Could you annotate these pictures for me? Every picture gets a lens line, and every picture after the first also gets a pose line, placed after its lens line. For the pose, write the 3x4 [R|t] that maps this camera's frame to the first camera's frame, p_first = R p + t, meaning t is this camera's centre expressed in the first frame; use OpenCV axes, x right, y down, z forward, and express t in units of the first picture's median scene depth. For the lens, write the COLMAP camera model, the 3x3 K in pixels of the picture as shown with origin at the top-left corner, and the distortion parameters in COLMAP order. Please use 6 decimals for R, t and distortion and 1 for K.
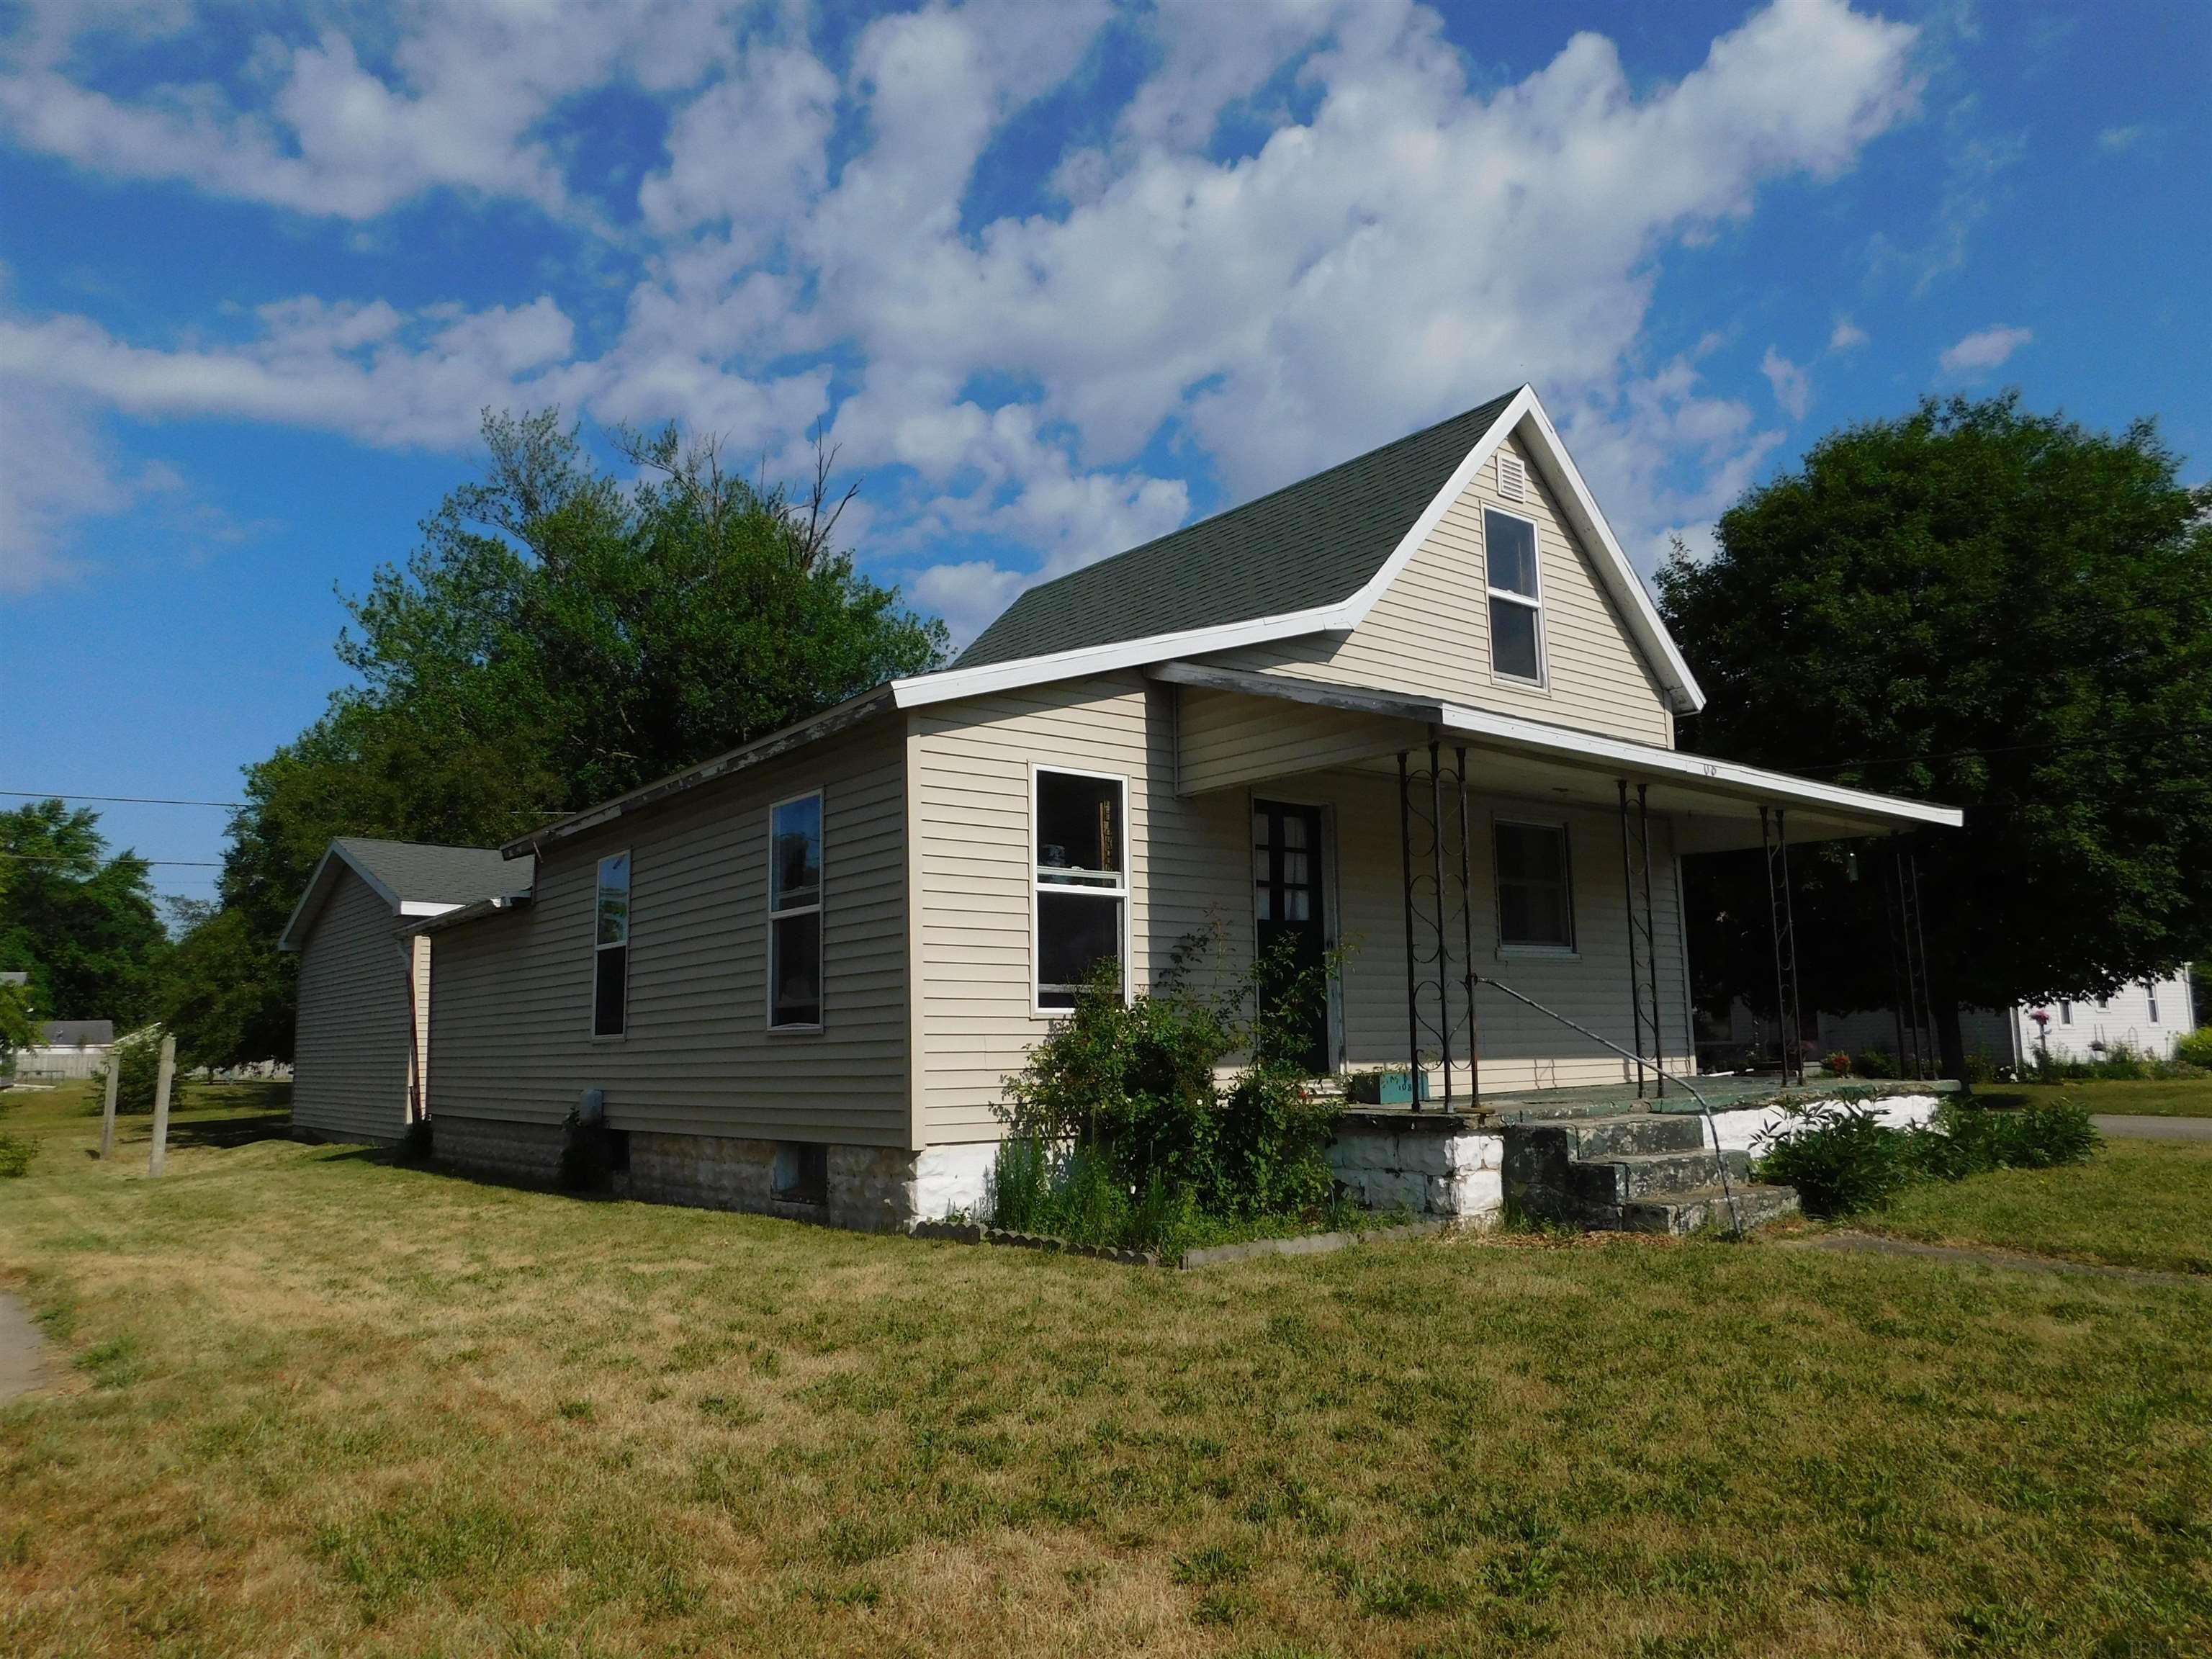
lens RADIAL K [[1522.2, 0, 1112.2], [0, 1522.2, 818.7], [0, 0, 1]] dist [-0.080014, 0.073971]
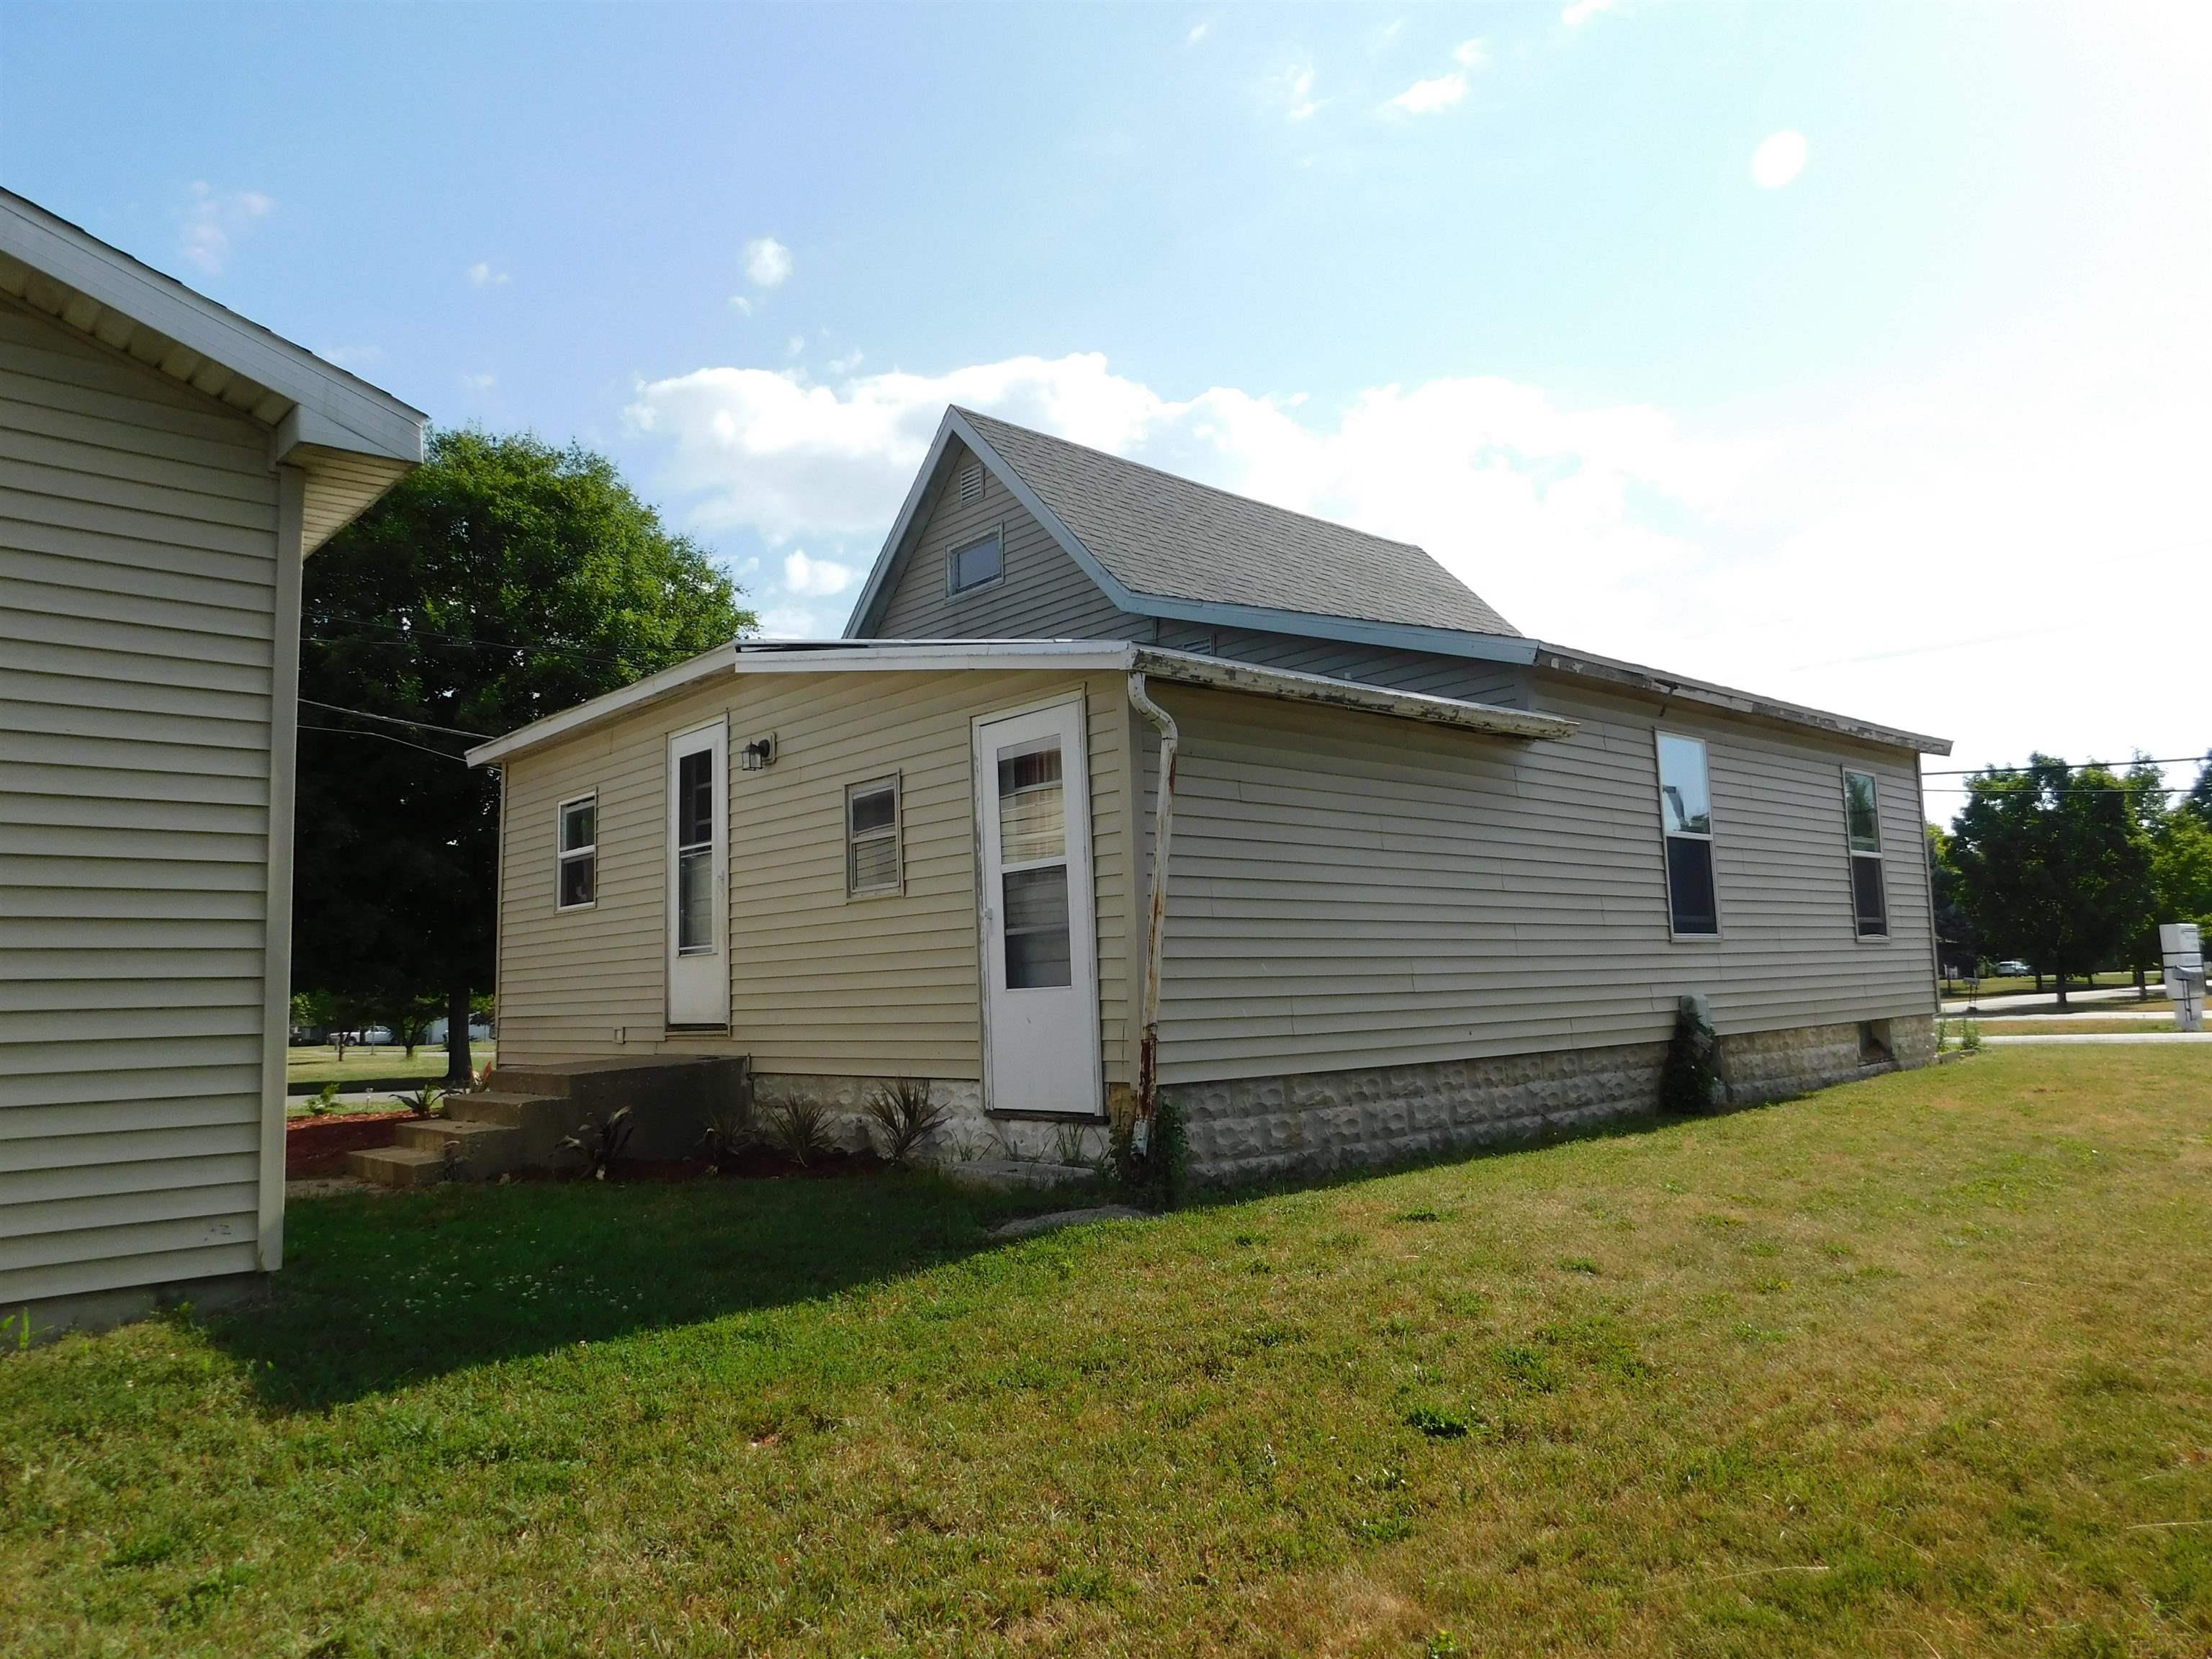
lens RADIAL K [[1522.2, 0, 1112.2], [0, 1522.2, 818.7], [0, 0, 1]] dist [-0.080014, 0.073971]
pose [[-0.061536, 0.138181, 0.988493, -0.132596], [-0.123002, 0.981771, -0.144899, 0.027101], [-0.990497, -0.130504, -0.043418, 0.151590]]
